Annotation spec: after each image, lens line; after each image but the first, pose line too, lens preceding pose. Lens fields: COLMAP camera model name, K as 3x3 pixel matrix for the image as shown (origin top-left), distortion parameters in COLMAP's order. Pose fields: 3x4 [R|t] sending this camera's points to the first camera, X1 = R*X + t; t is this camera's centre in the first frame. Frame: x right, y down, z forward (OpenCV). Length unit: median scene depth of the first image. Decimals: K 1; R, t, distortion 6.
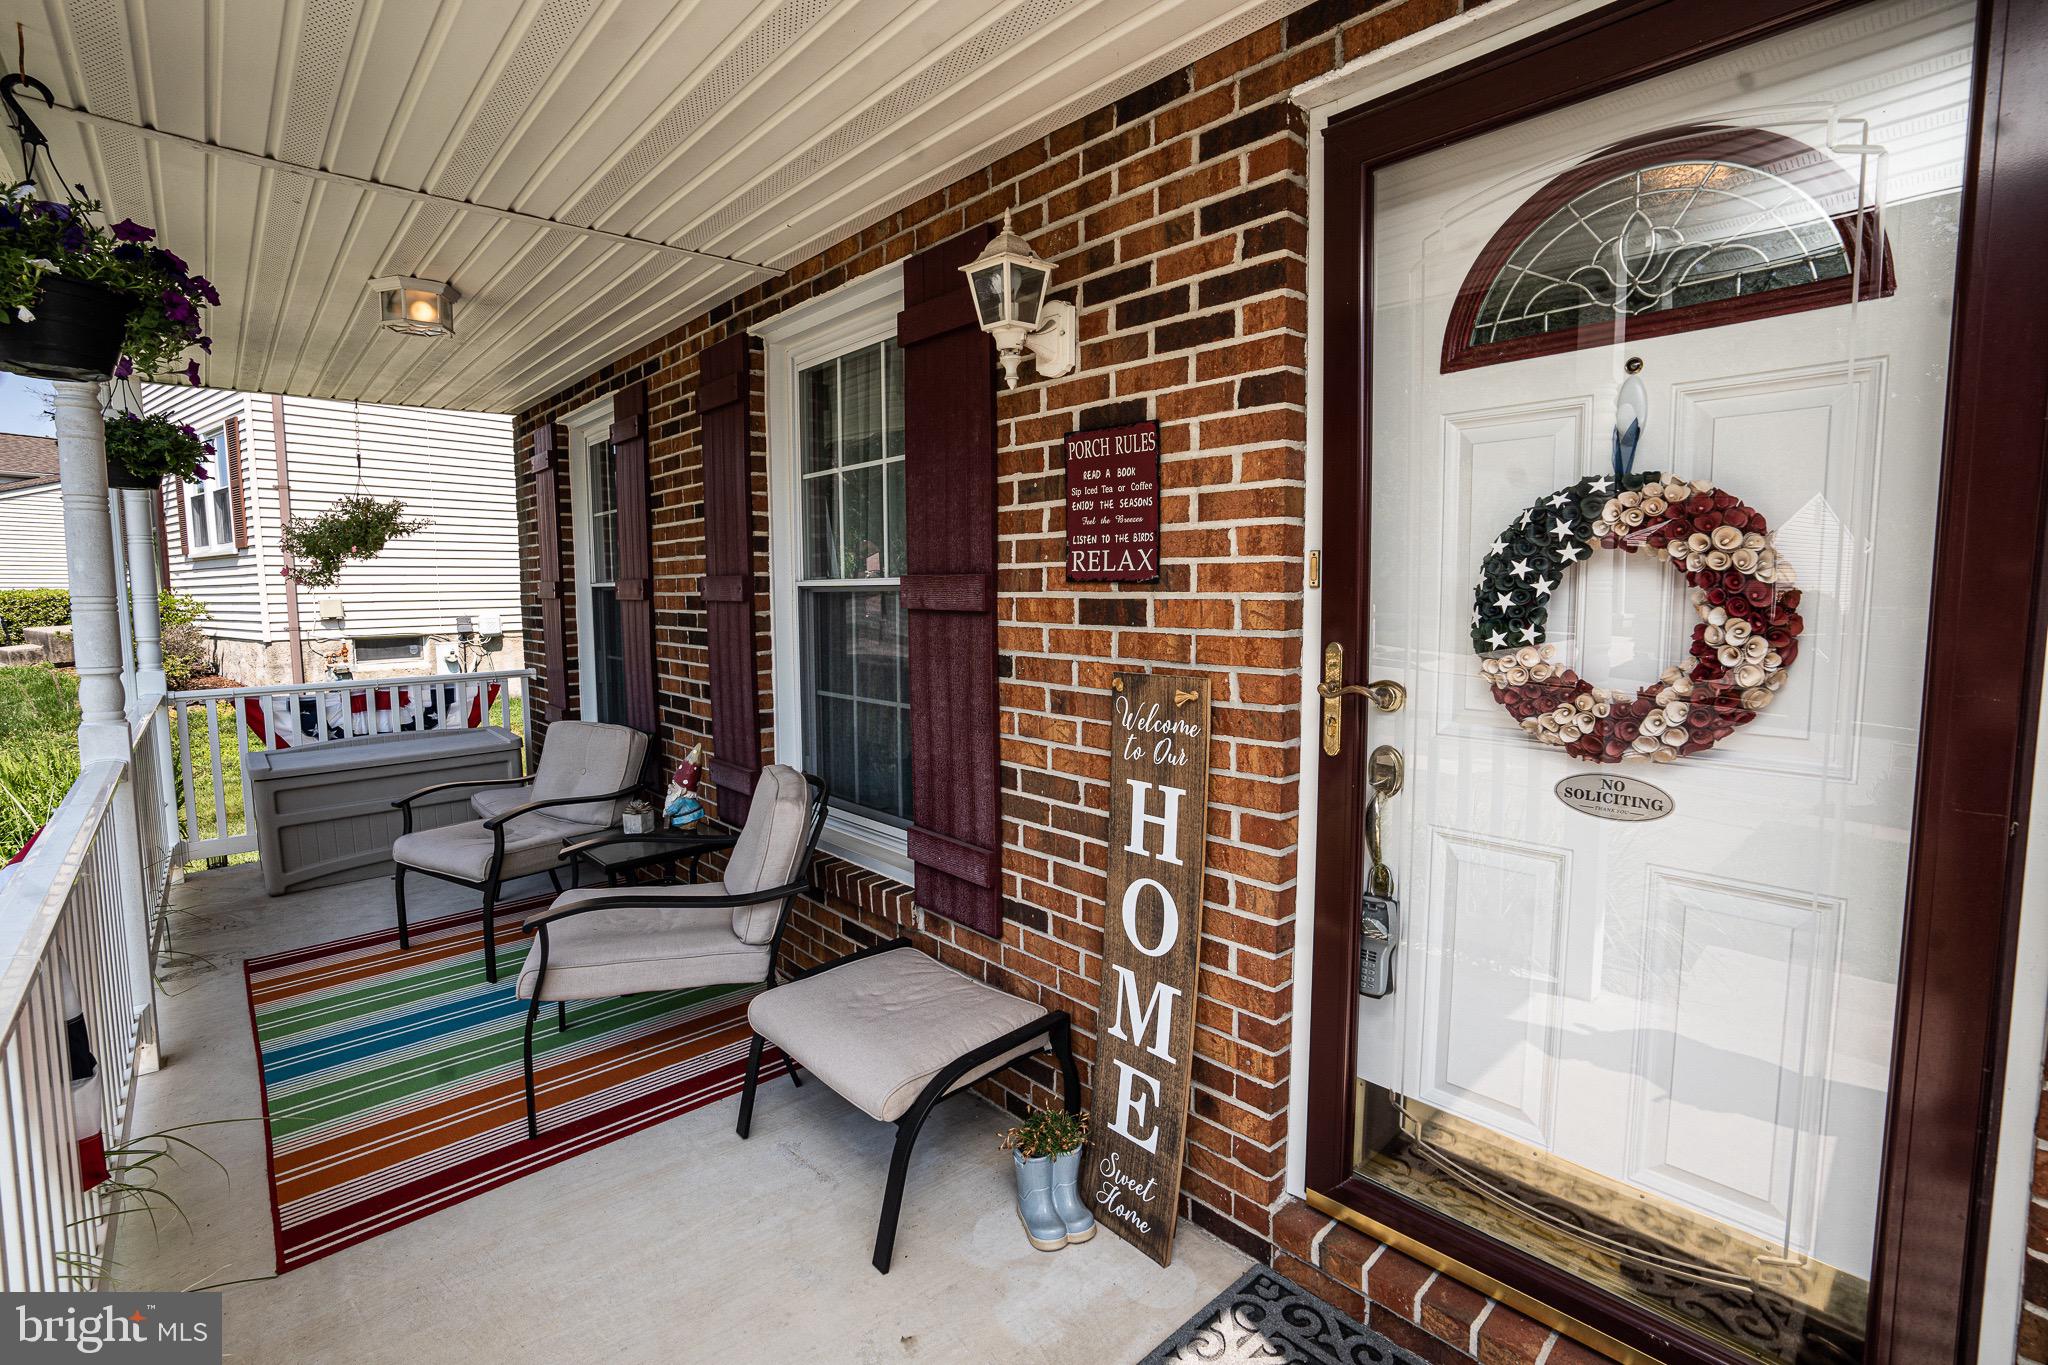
lens RADIAL K [[943.7, 0, 1024.0], [0, 943.7, 682.5], [0, 0, 1]] dist [-0.064076, 0.023993]
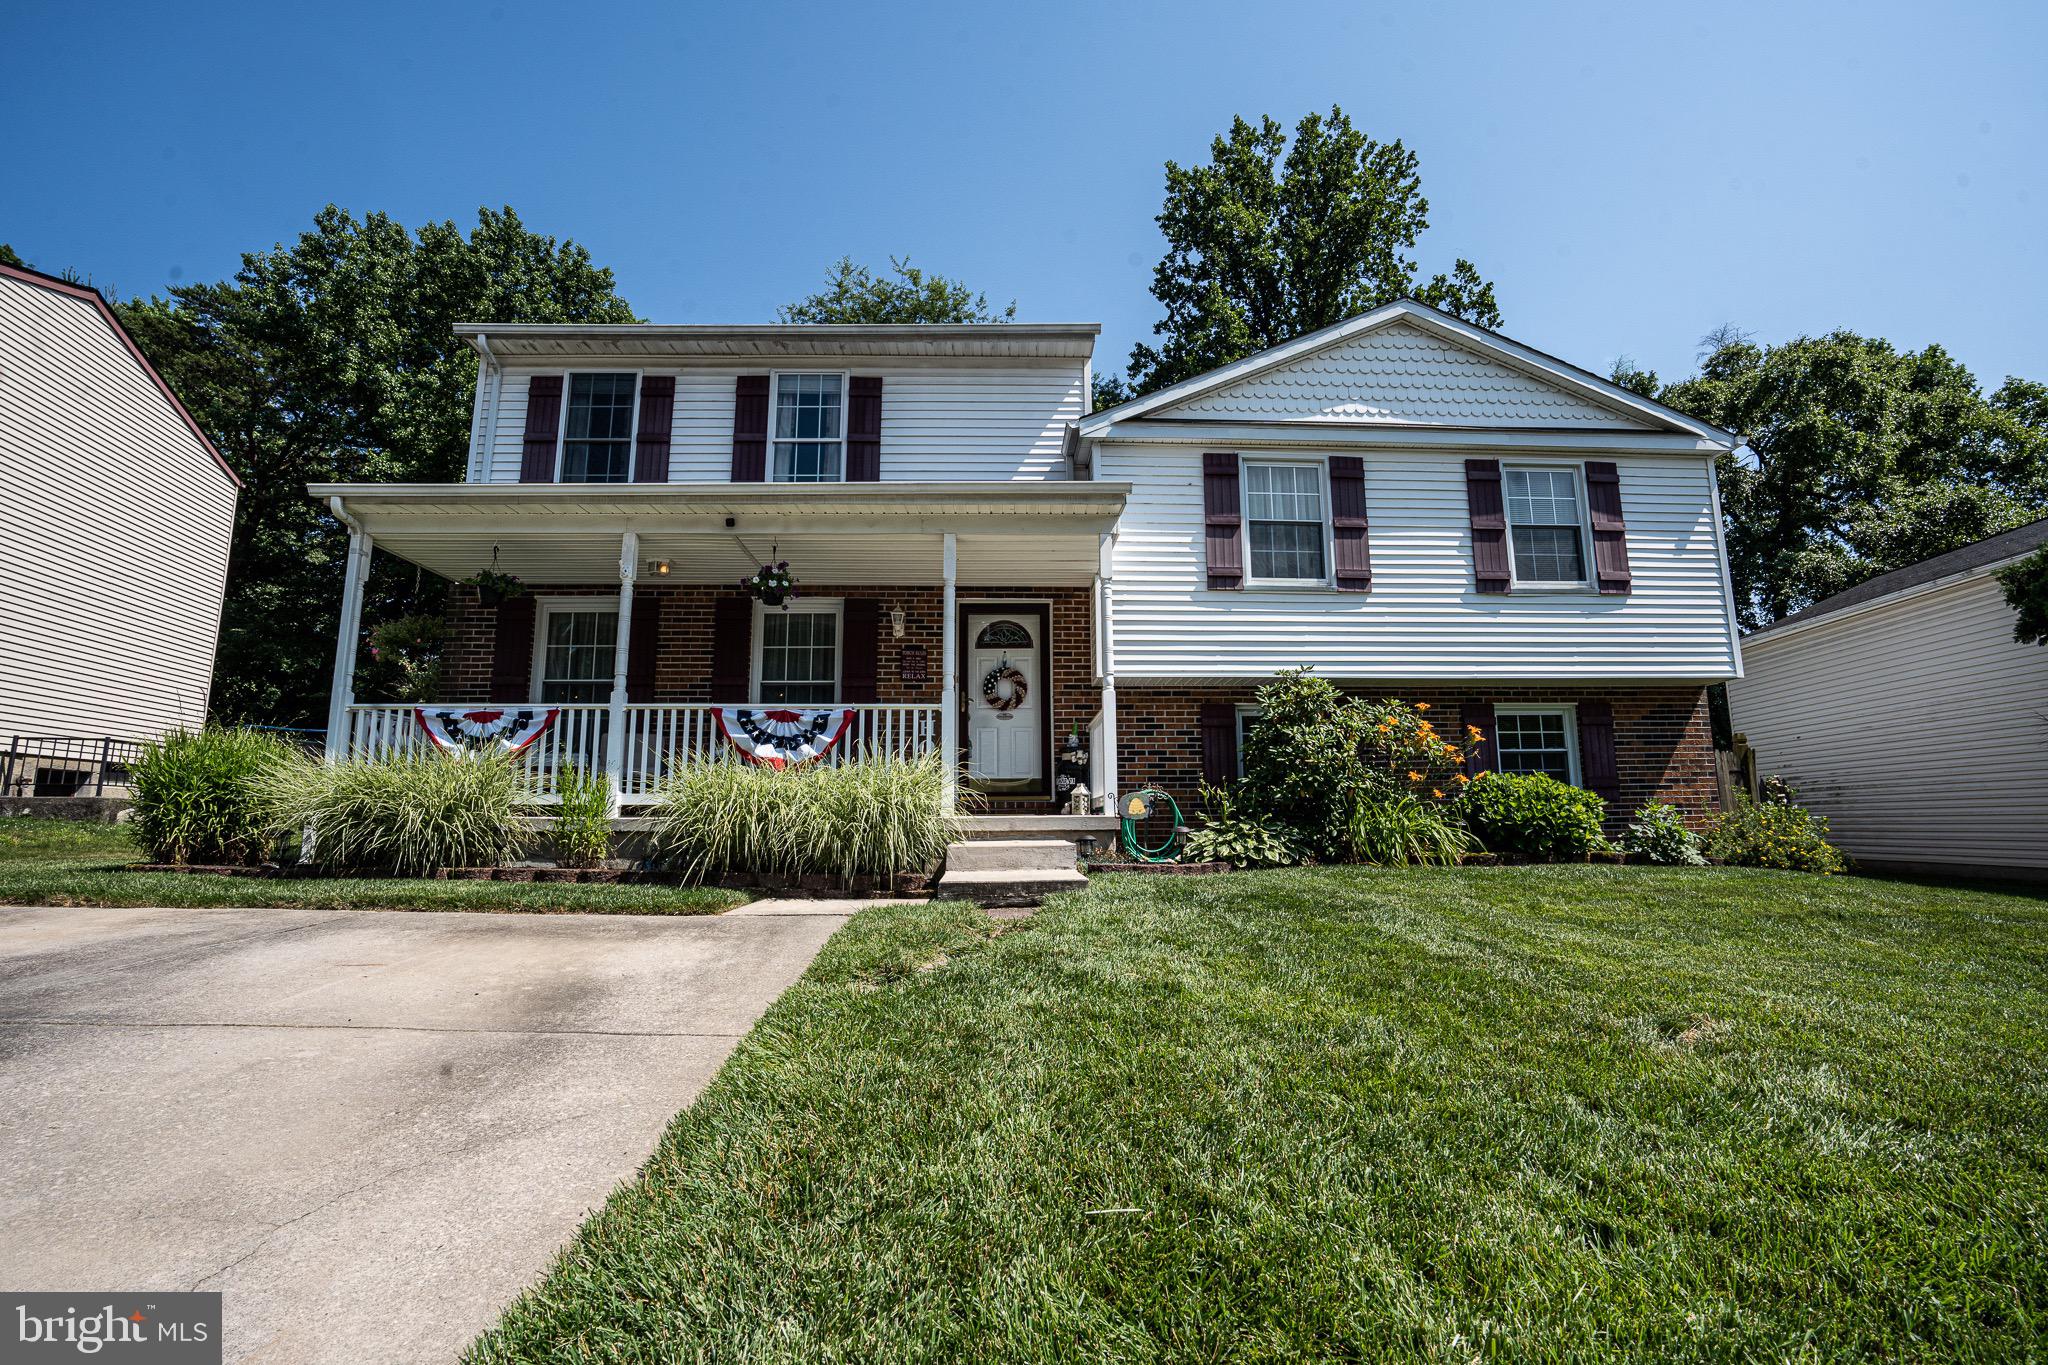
lens RADIAL K [[943.7, 0, 1024.0], [0, 943.7, 682.5], [0, 0, 1]] dist [-0.064076, 0.023993]
pose [[0.638547, 0.112902, 0.761256, -3.197156], [0.079085, 0.974317, -0.210838, 0.958906], [-0.765509, 0.194834, 0.613218, -2.370346]]
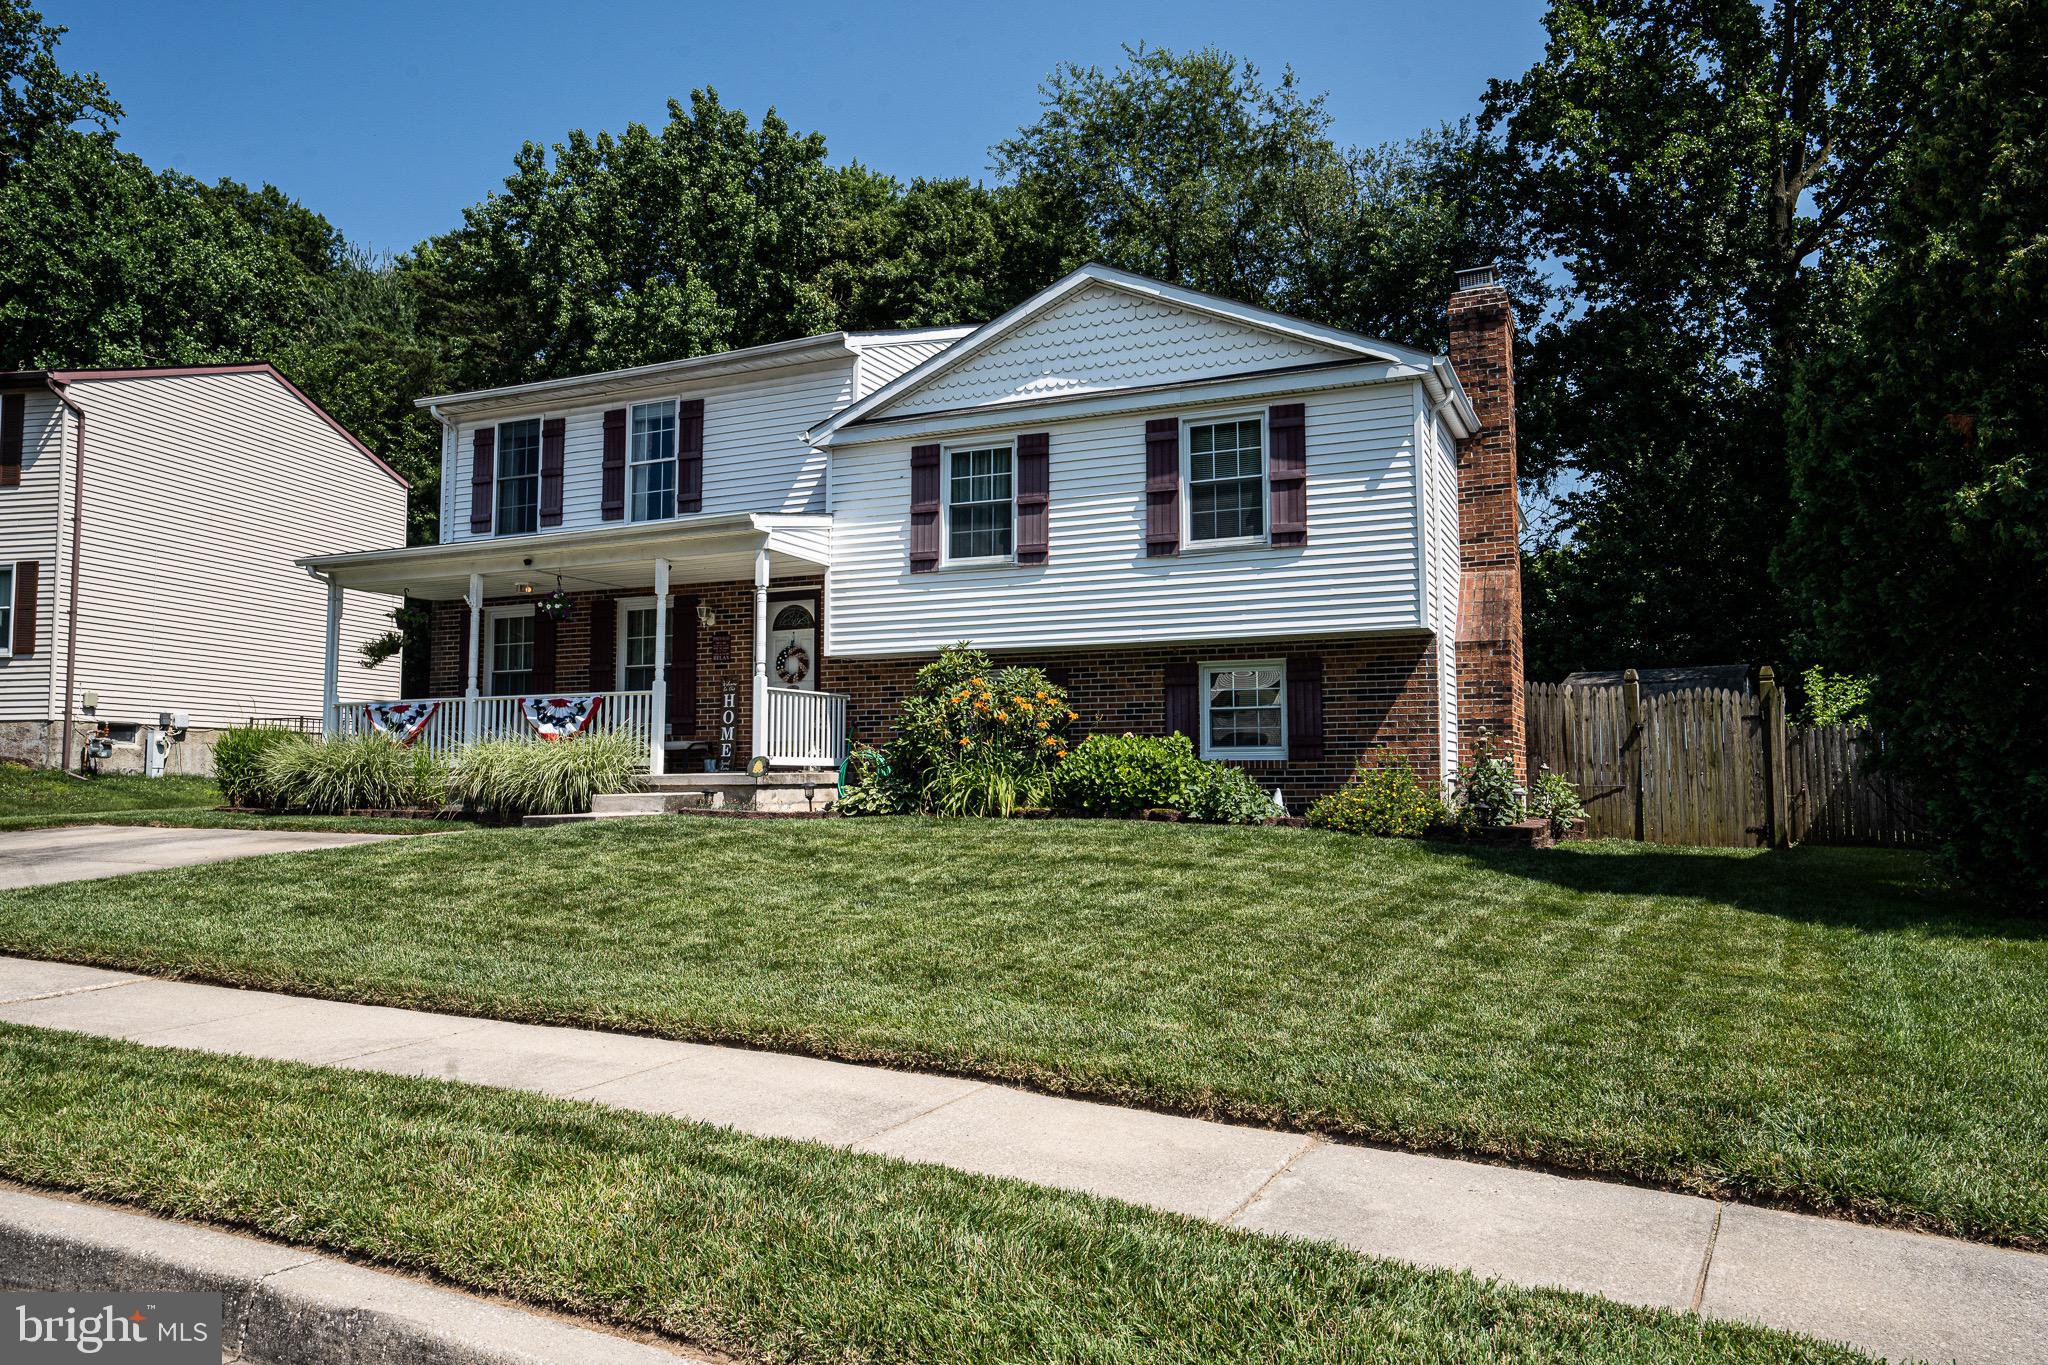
lens RADIAL K [[1415.6, 0, 1024.0], [0, 1415.6, 682.5], [0, 0, 1]] dist [0.001293, 0.001588]
pose [[0.915549, 0.023772, 0.401504, -1.690370], [0.042570, 0.986917, -0.155506, 1.453646], [-0.399948, 0.159465, 0.902559, -7.576008]]
